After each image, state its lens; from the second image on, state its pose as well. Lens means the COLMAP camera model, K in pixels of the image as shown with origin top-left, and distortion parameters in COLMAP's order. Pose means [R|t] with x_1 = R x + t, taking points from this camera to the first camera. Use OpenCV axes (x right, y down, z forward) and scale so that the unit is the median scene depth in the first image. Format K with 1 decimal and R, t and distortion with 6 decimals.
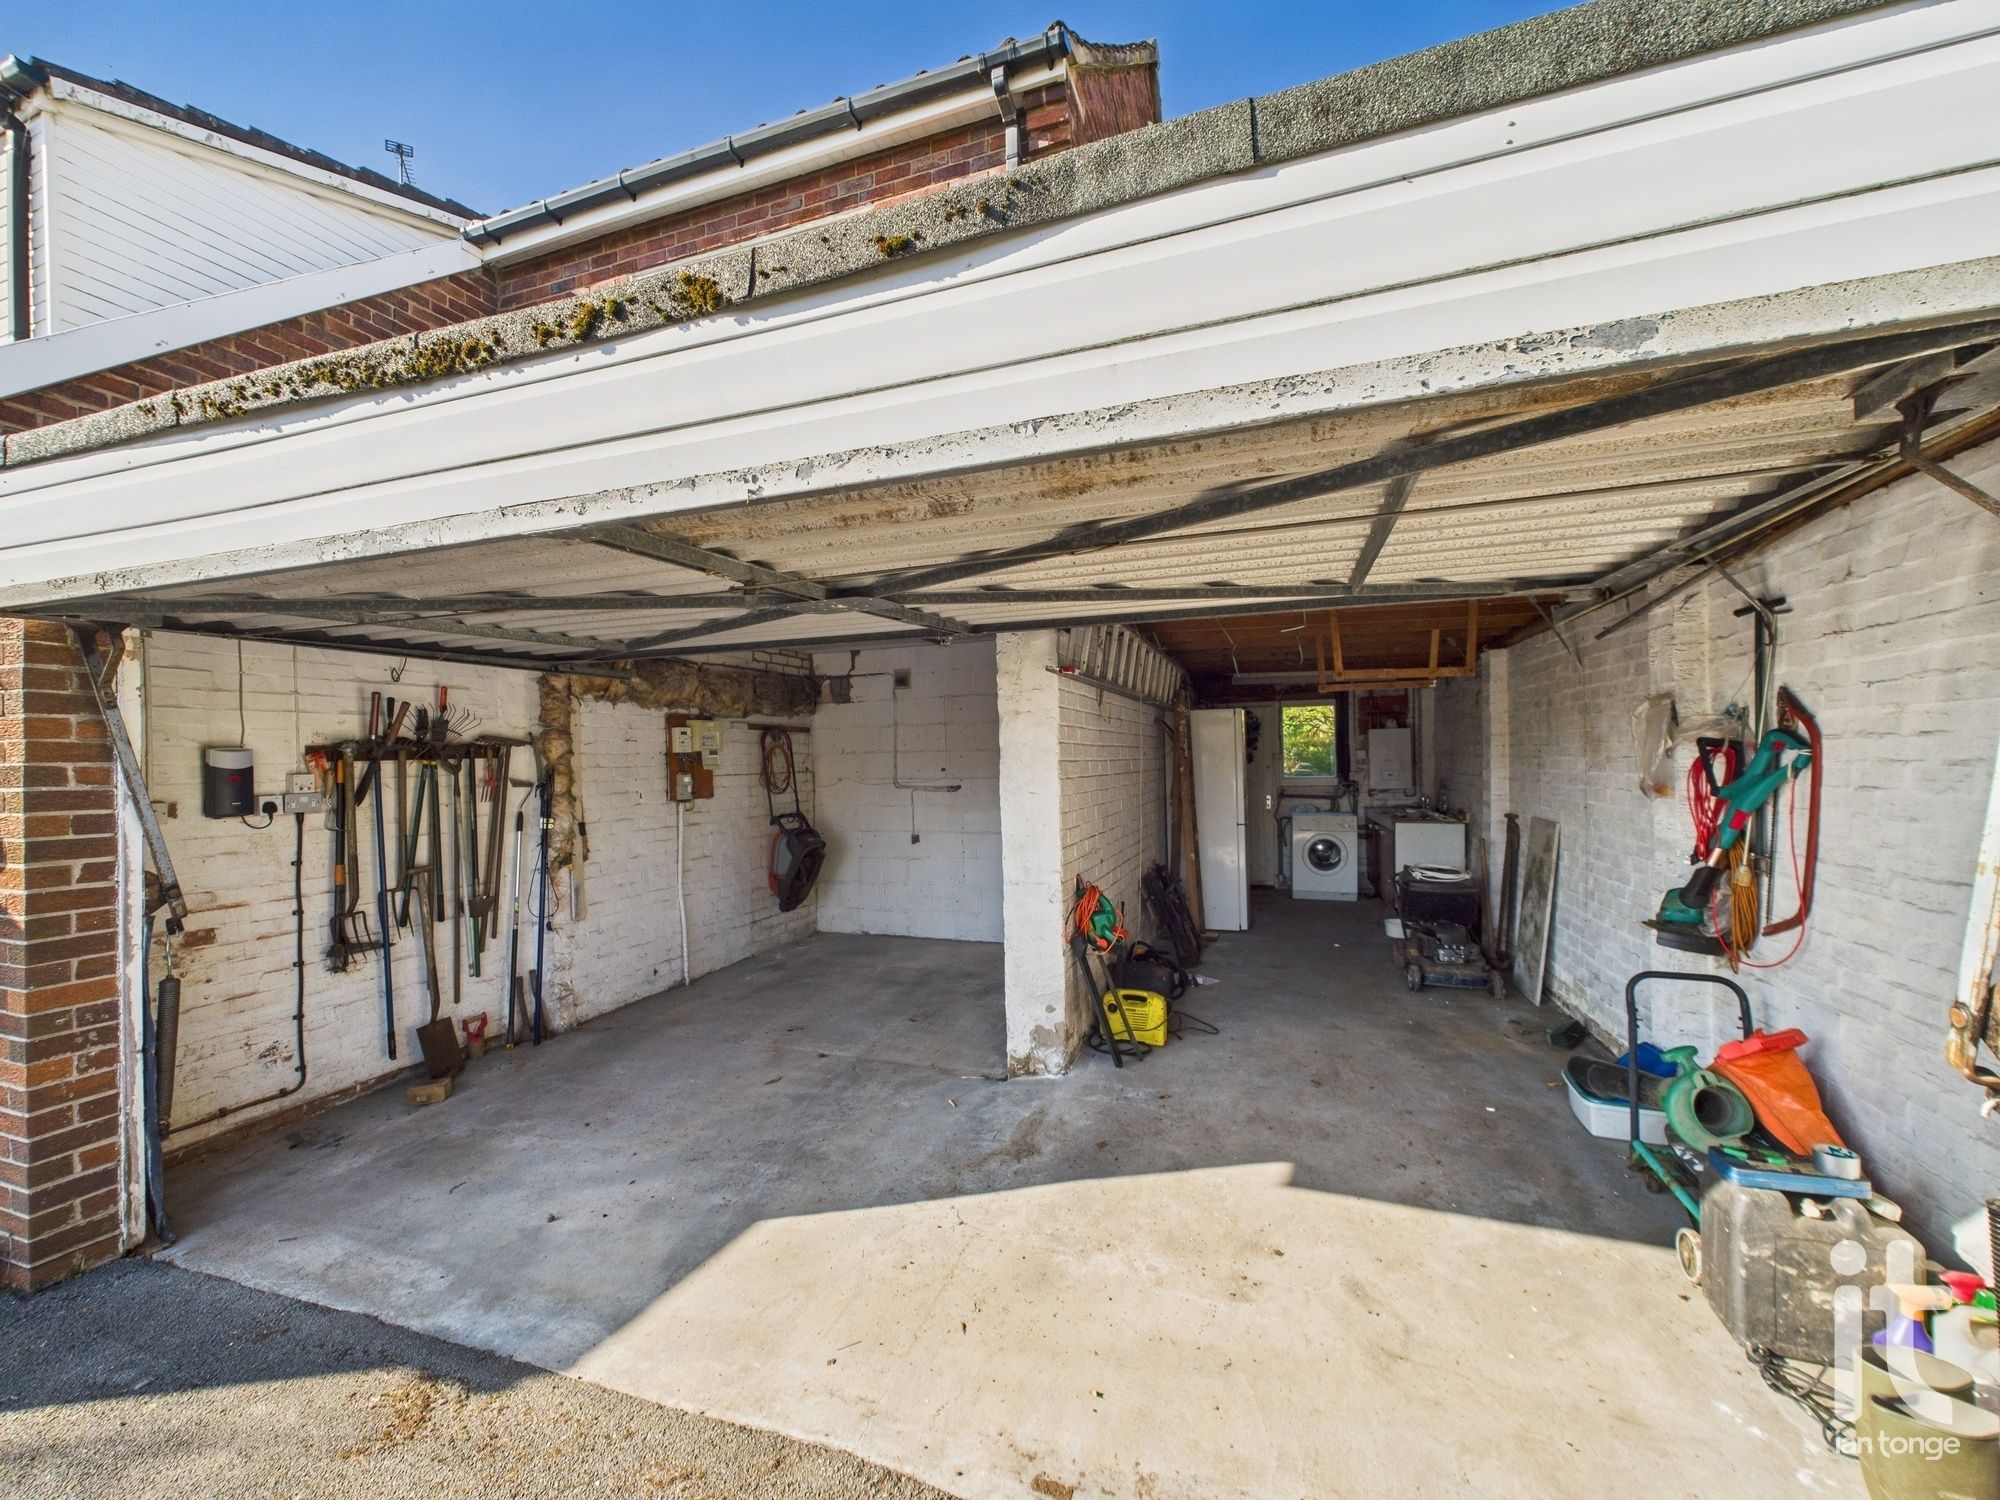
lens RADIAL K [[805.4, 0, 1000.0], [0, 805.4, 750.0], [0, 0, 1]] dist [0.001454, -0.000087]
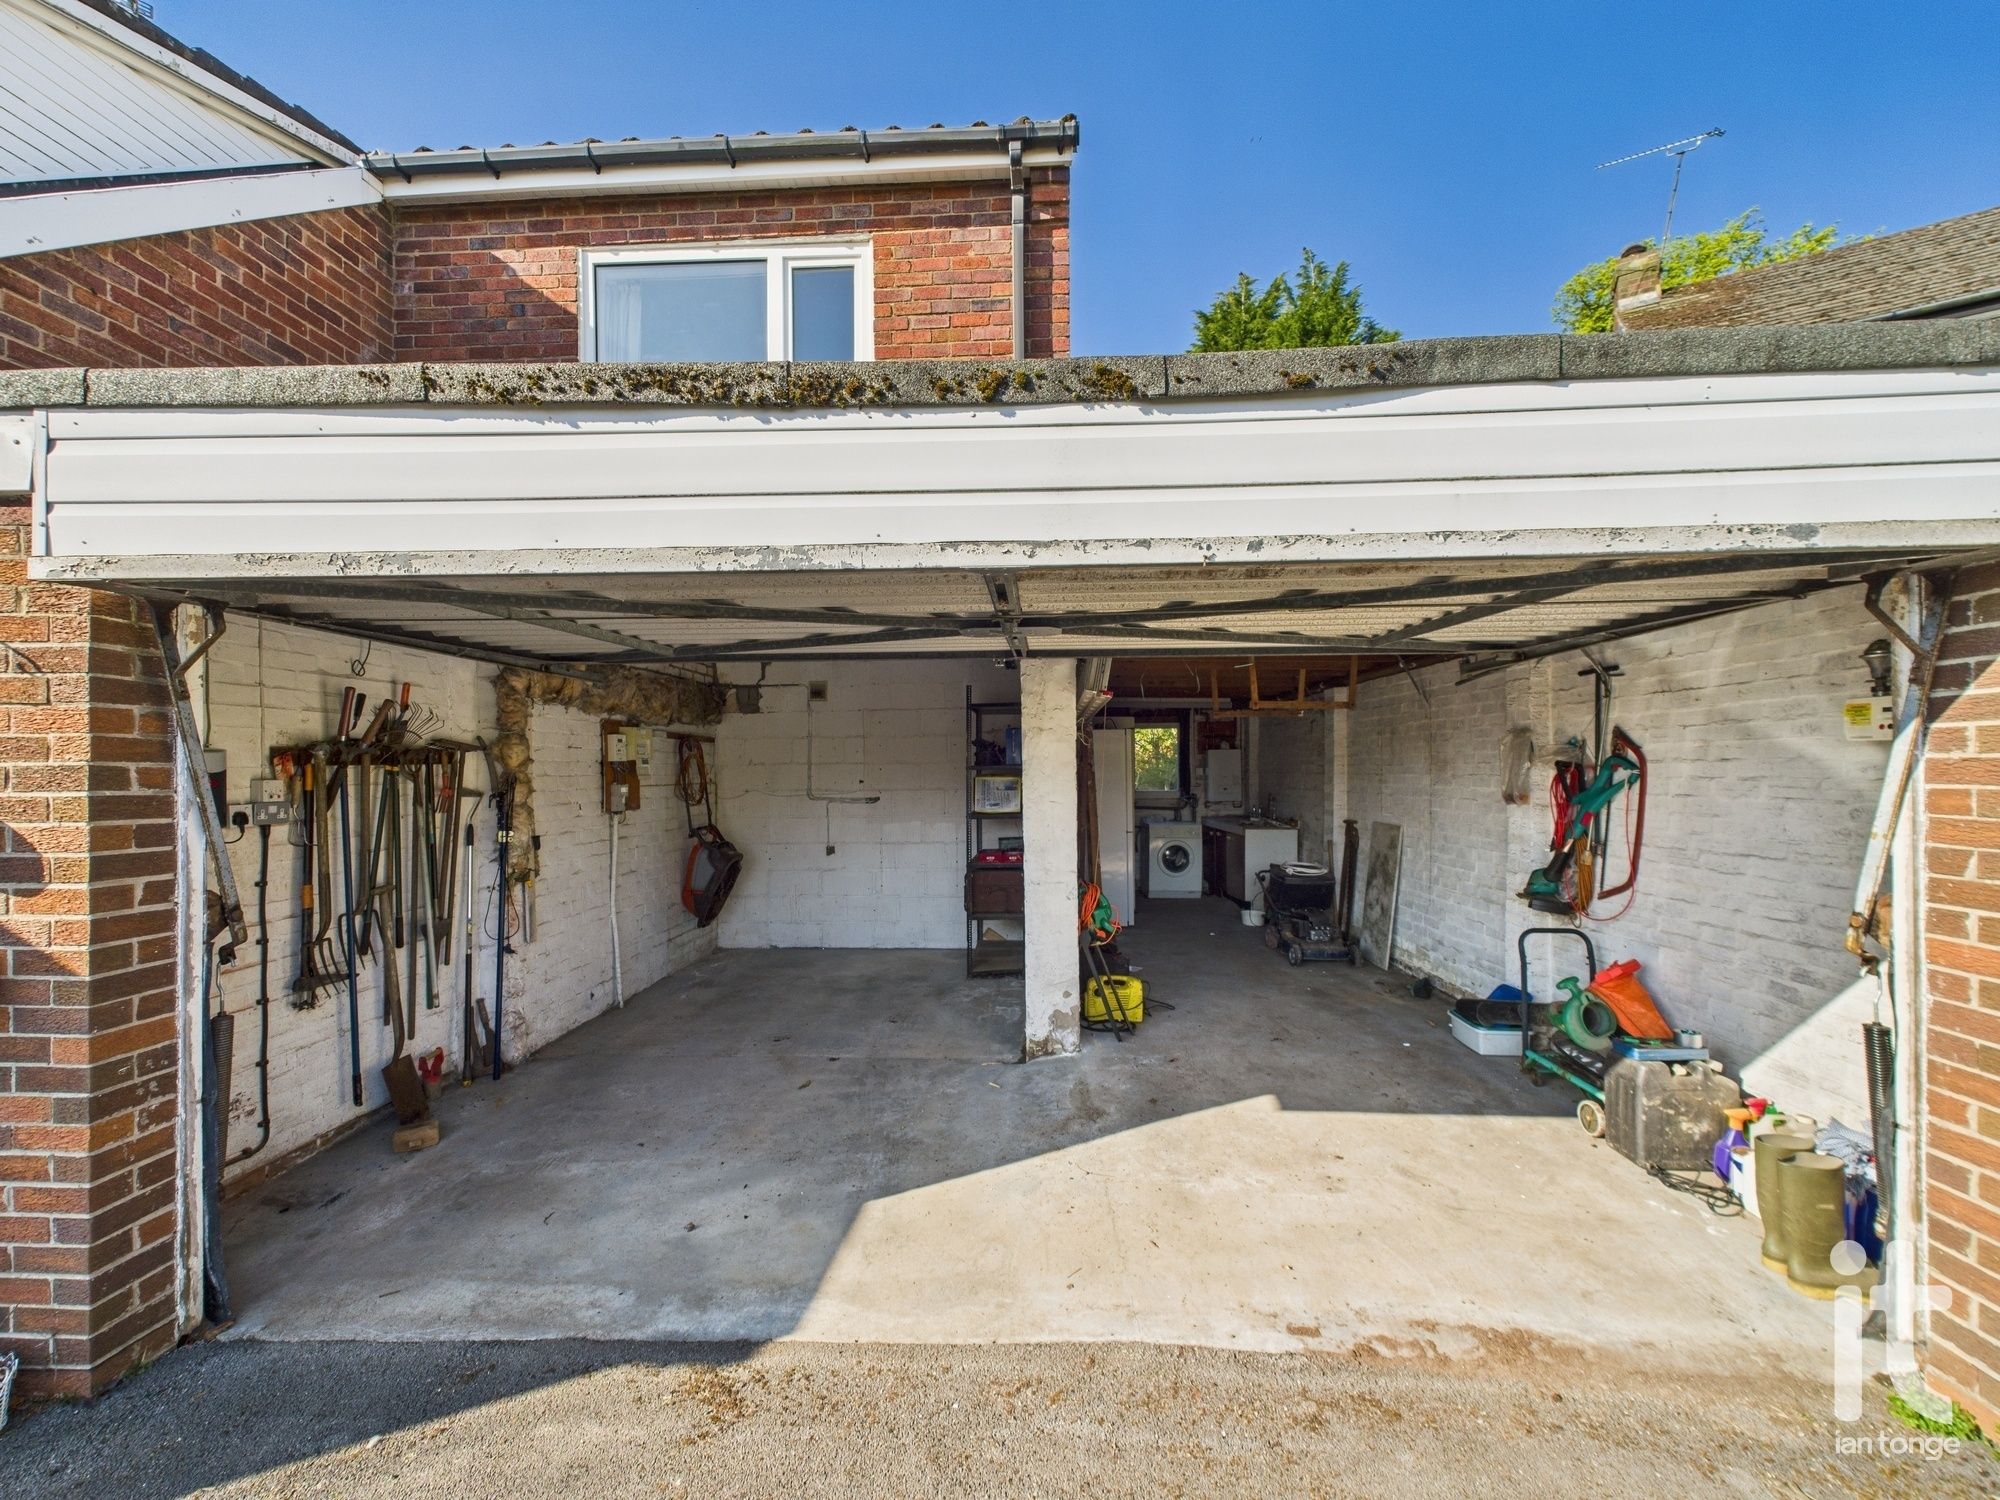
lens RADIAL K [[805.1, 0, 999.0], [0, 805.1, 762.8], [0, 0, 1]] dist [0.001741, 0.000067]
pose [[0.956559, 0.013762, 0.291214, -0.418342], [-0.012862, 0.999905, -0.005005, 0.006846], [-0.291255, 0.001042, 0.956645, -0.053068]]
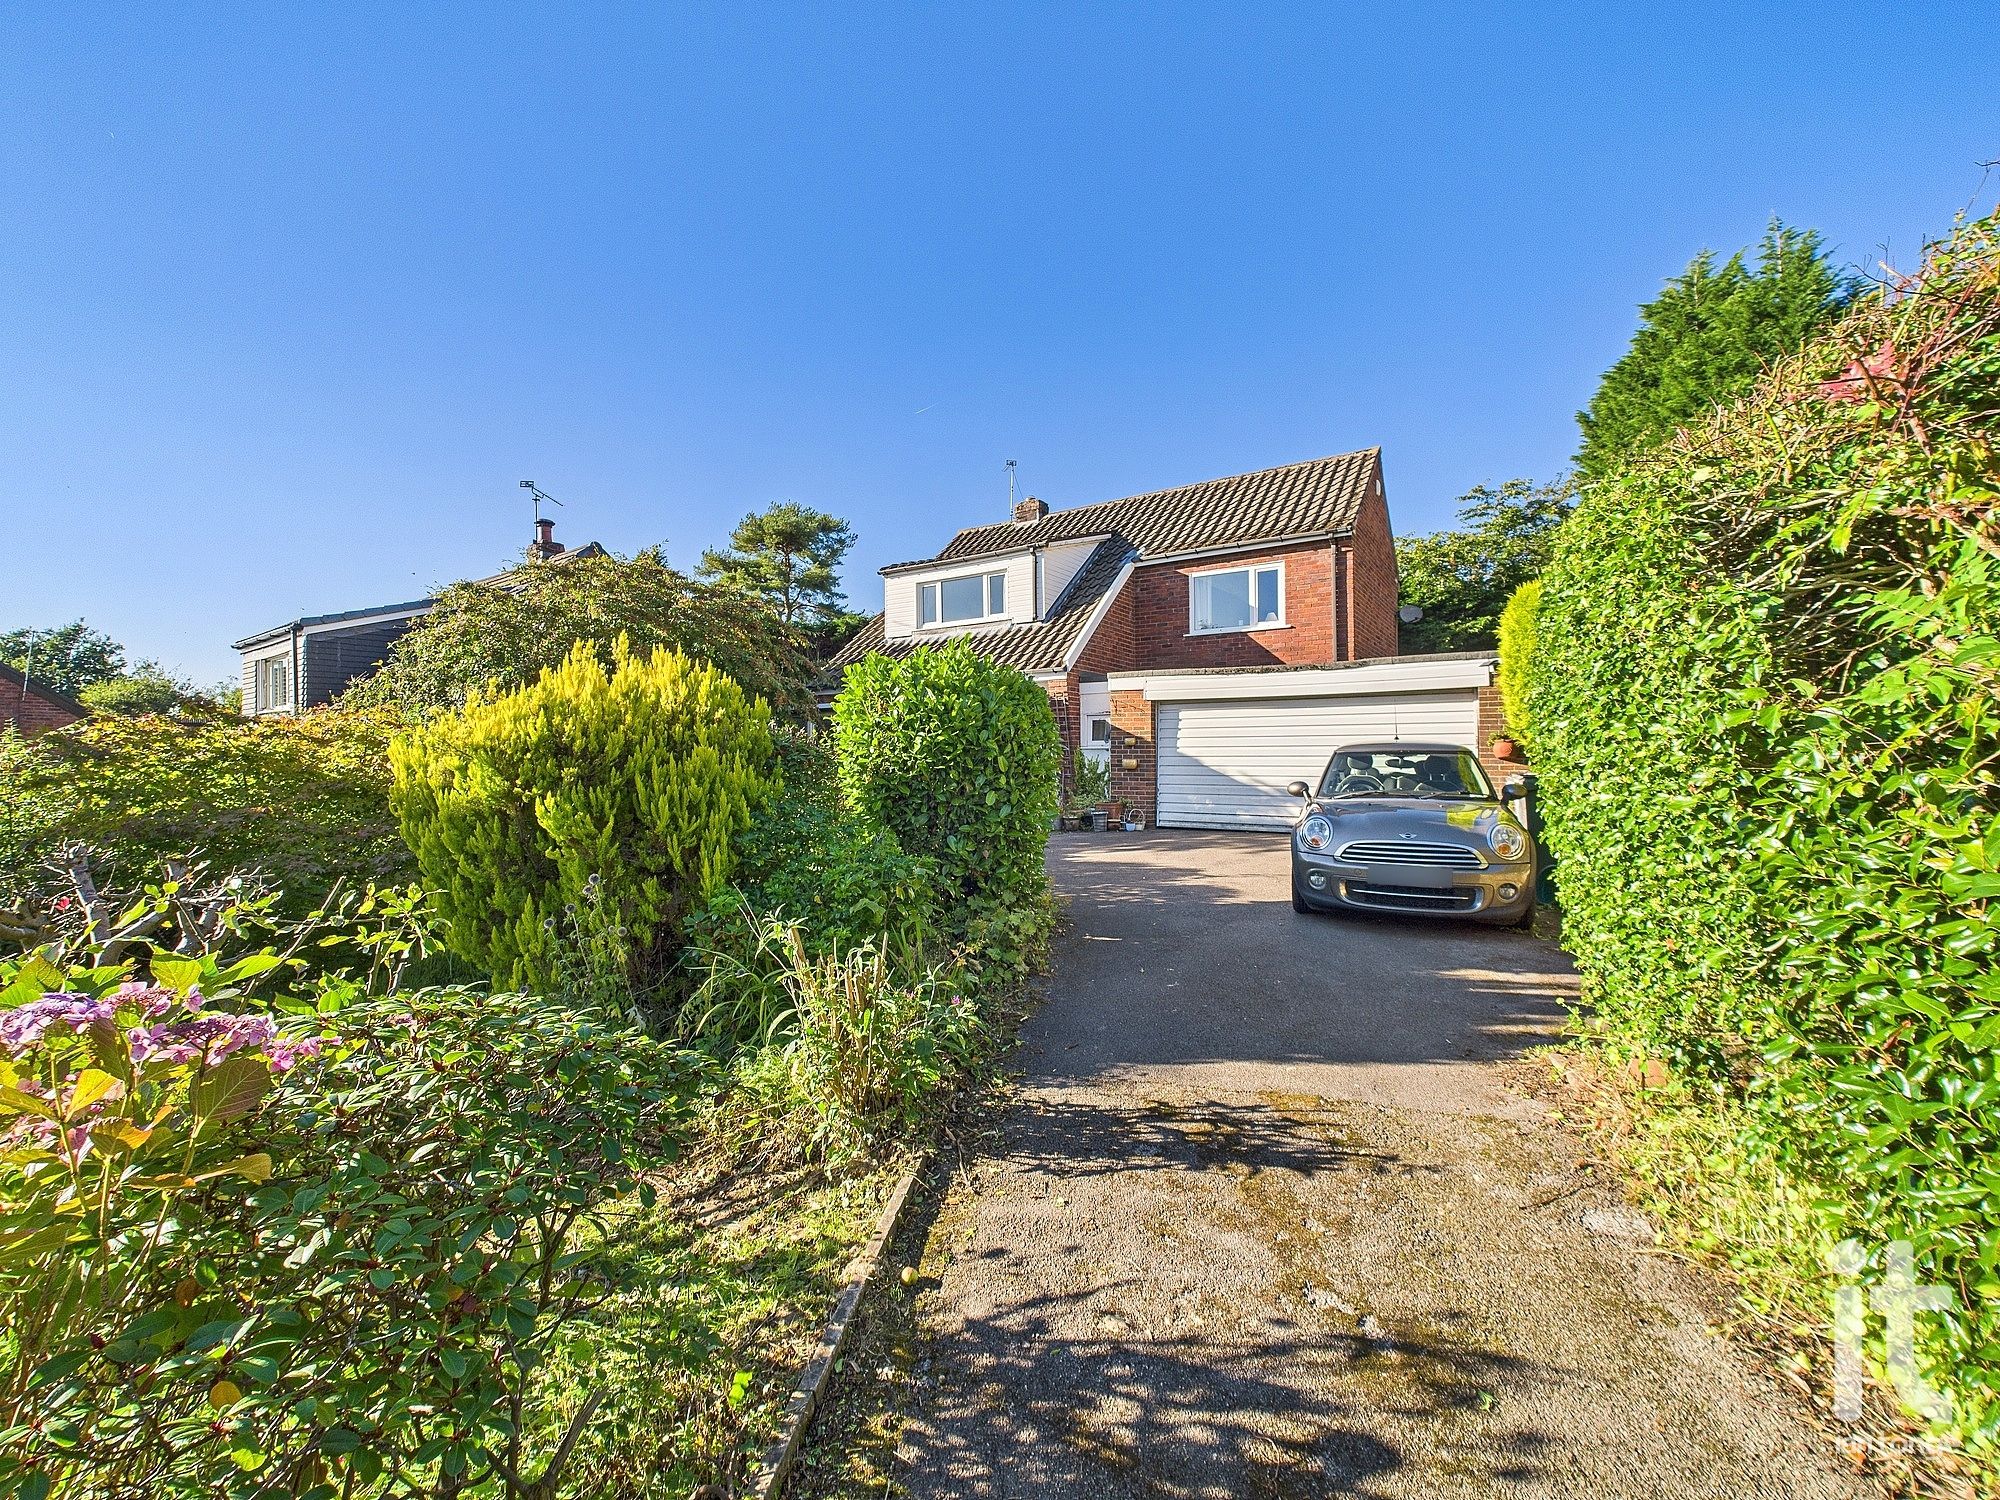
lens RADIAL K [[805.4, 0, 1000.0], [0, 805.4, 750.0], [0, 0, 1]] dist [0.001454, -0.000087]
pose [[0.970967, 0.009691, -0.239016, -0.676590], [-0.009969, 0.999950, 0.000046, 0.129331], [0.239005, 0.002338, 0.971016, -3.296157]]
